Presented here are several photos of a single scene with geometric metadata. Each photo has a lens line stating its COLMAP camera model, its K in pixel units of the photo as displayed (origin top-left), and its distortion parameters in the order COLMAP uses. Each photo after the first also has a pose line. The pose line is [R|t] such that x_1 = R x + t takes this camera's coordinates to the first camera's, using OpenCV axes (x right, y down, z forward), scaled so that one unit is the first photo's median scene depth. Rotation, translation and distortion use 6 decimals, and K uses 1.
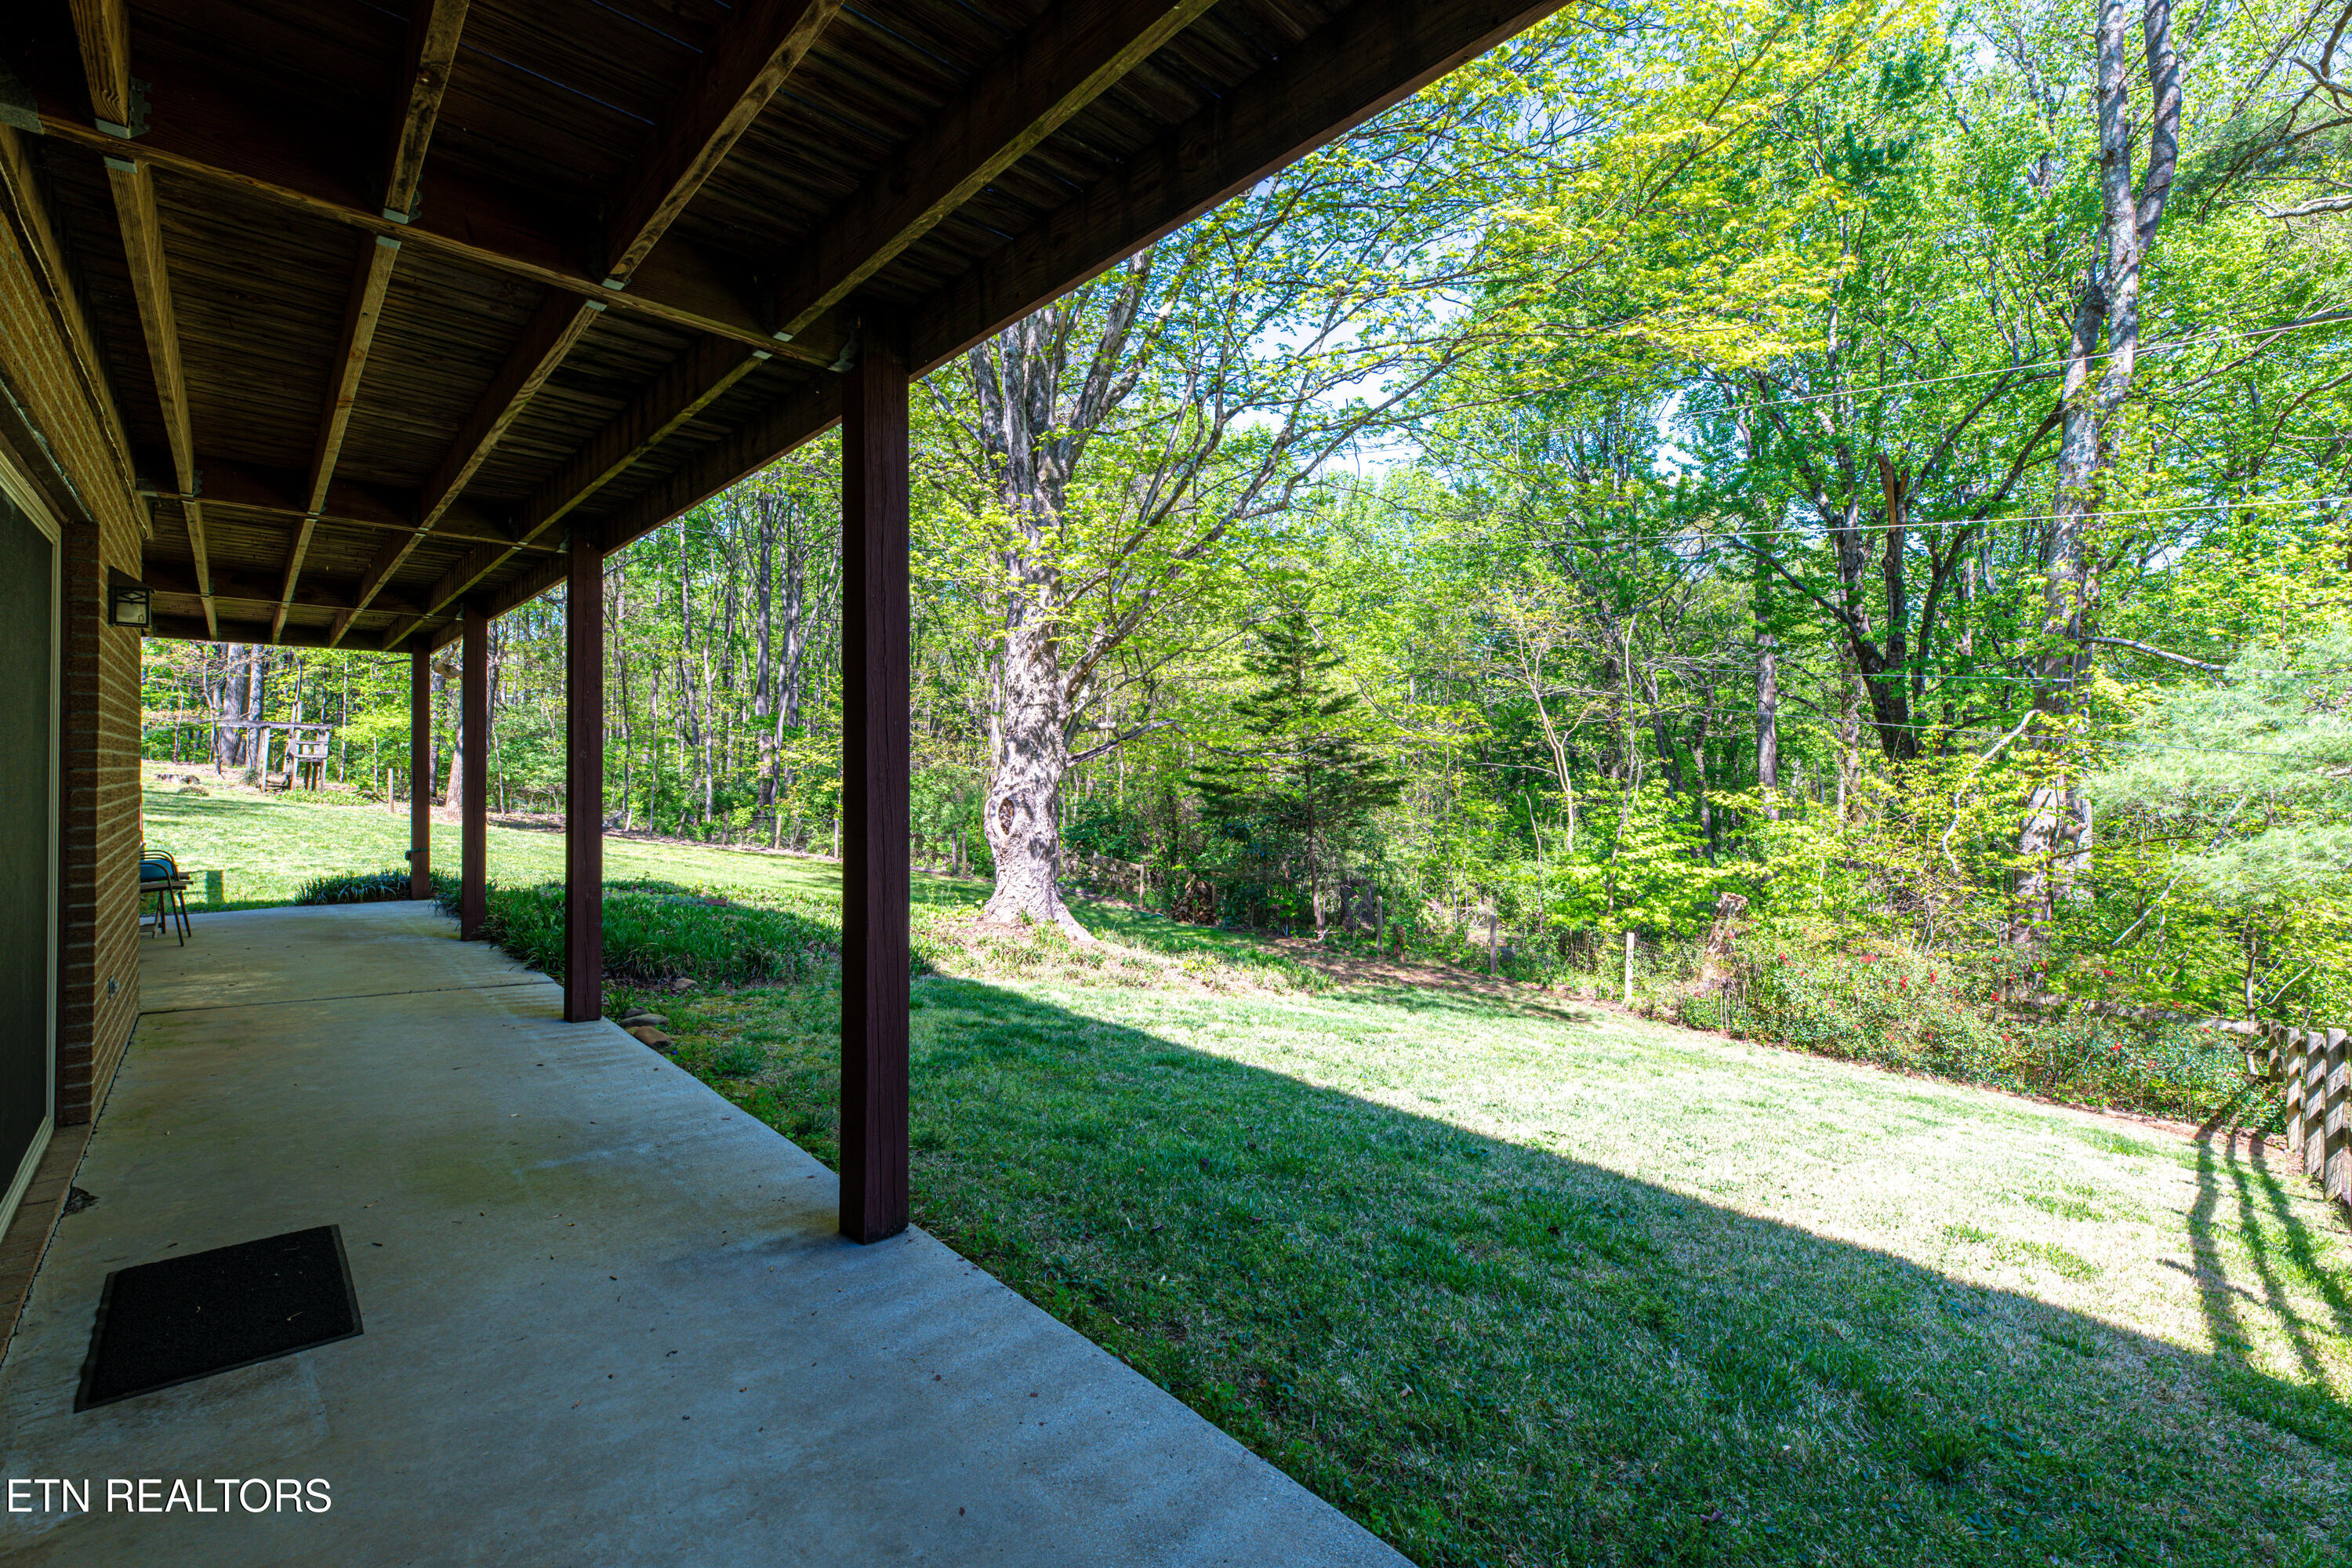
lens RADIAL K [[994.0, 0, 1174.2], [0, 994.0, 773.2], [0, 0, 1]] dist [0.001131, 0.000091]
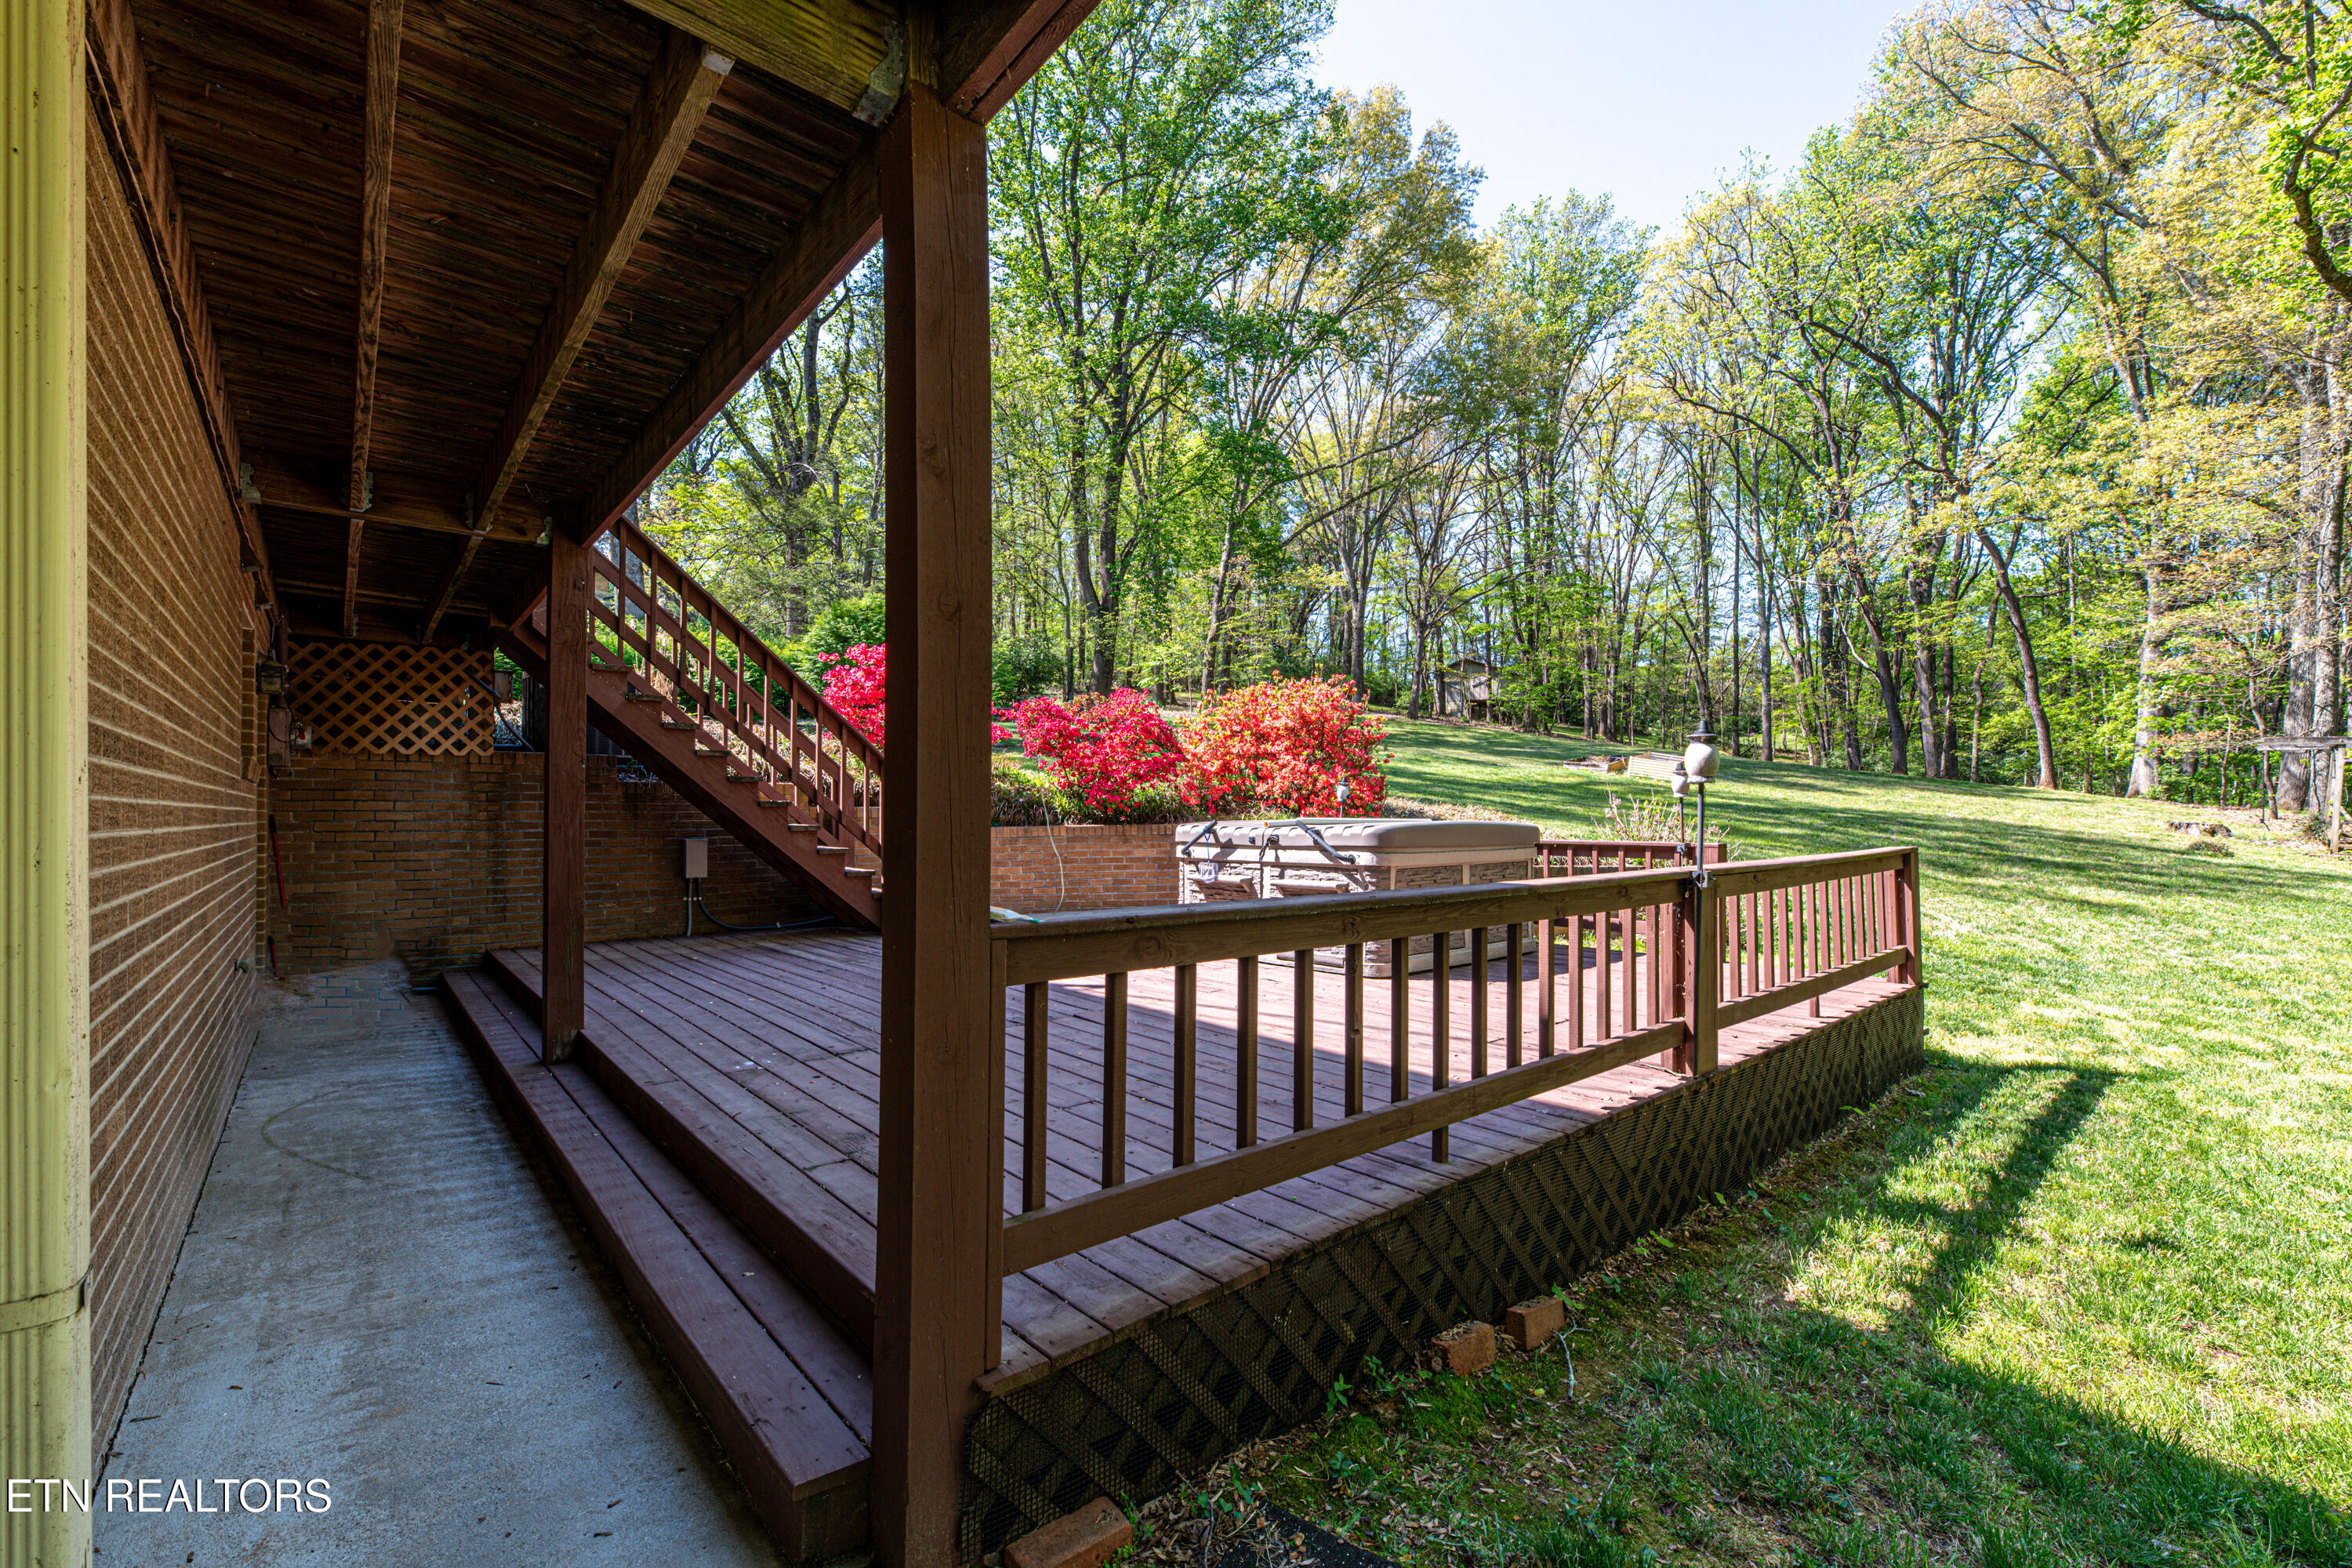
lens RADIAL K [[994.0, 0, 1174.2], [0, 994.0, 773.2], [0, 0, 1]] dist [0.001131, 0.000091]
pose [[-0.051155, -0.046709, -0.997598, -0.265426], [-0.000574, 0.998907, -0.046741, -0.000424], [0.998691, -0.001818, -0.051126, 0.317127]]
